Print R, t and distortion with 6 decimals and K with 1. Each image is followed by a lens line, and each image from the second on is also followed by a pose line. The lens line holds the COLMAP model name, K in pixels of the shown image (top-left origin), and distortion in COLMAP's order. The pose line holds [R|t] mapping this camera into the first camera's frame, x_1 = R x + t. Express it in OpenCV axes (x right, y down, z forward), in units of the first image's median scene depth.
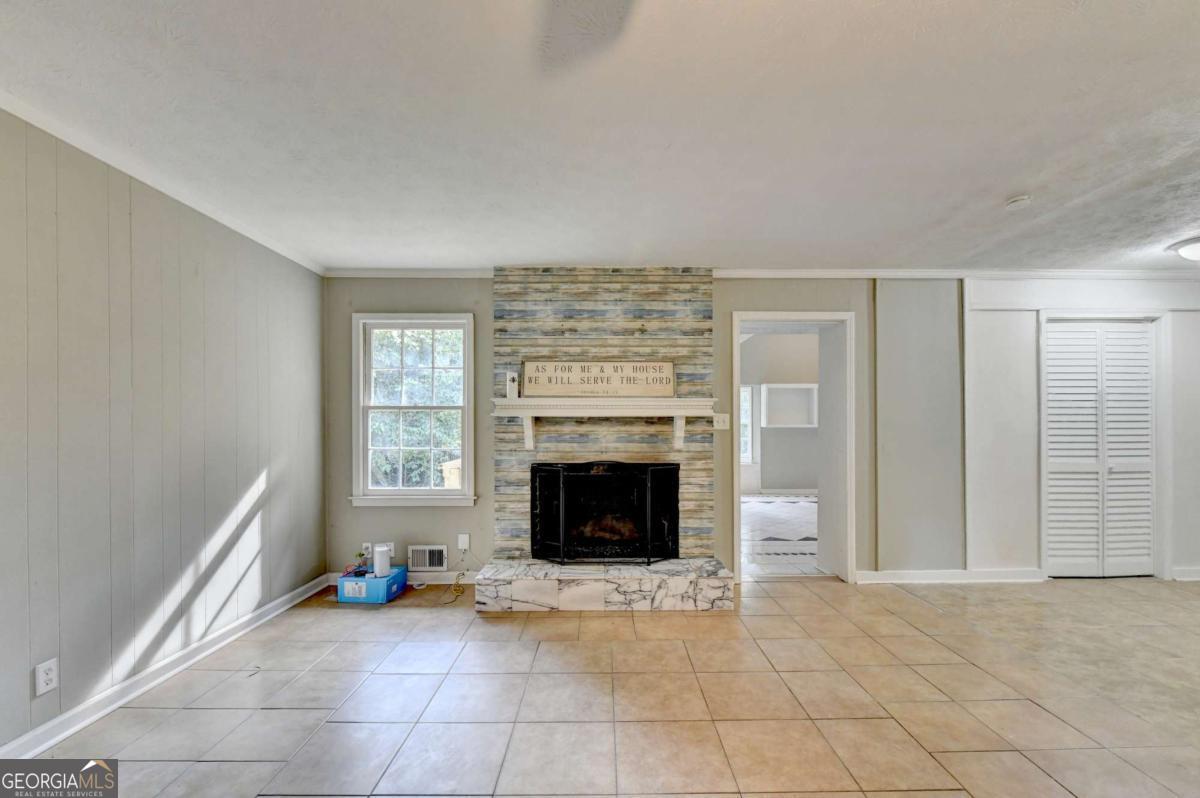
lens RADIAL K [[492.8, 0, 606.6], [0, 492.8, 426.5], [0, 0, 1]] dist [-0.009169, -0.000201]
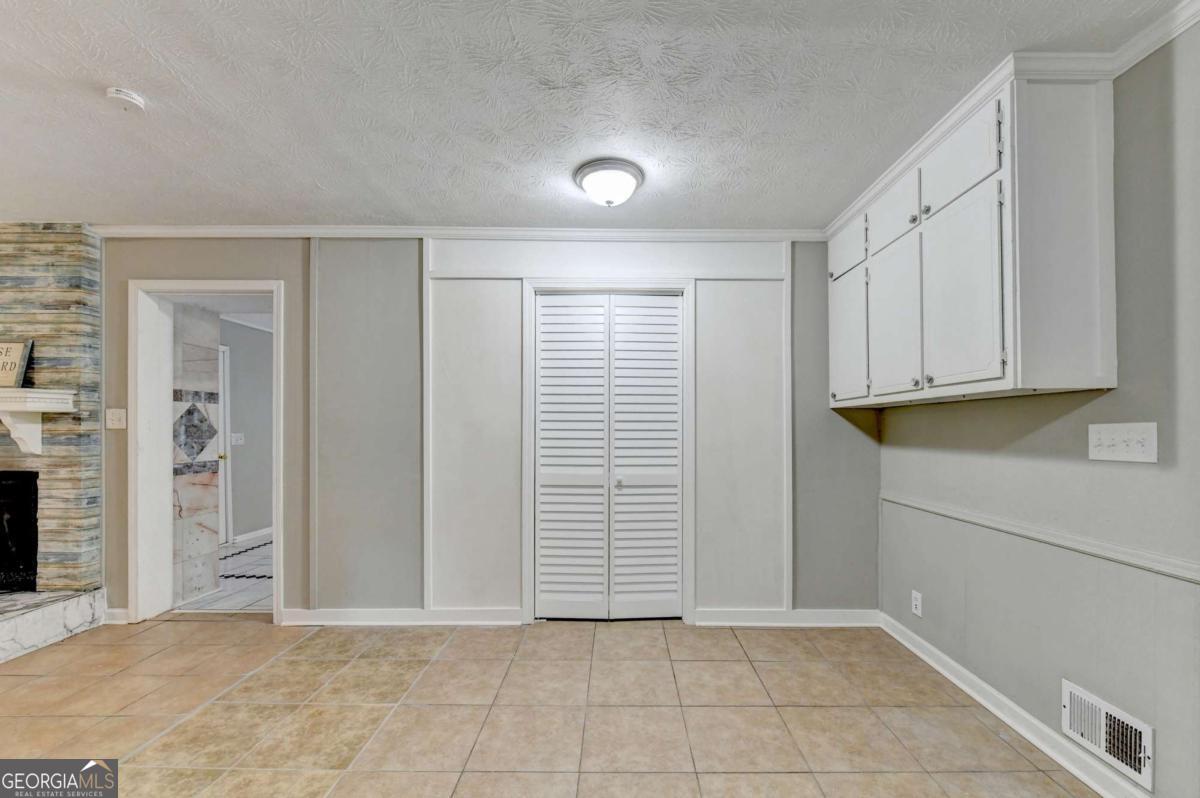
lens RADIAL K [[492.8, 0, 622.7], [0, 492.8, 428.8], [0, 0, 1]] dist [-0.009169, -0.000201]
pose [[0.999982, 0.004936, 0.003299, 1.080586], [-0.004945, 0.999983, 0.002956, -0.000292], [-0.003285, -0.002972, 0.999990, 0.218368]]
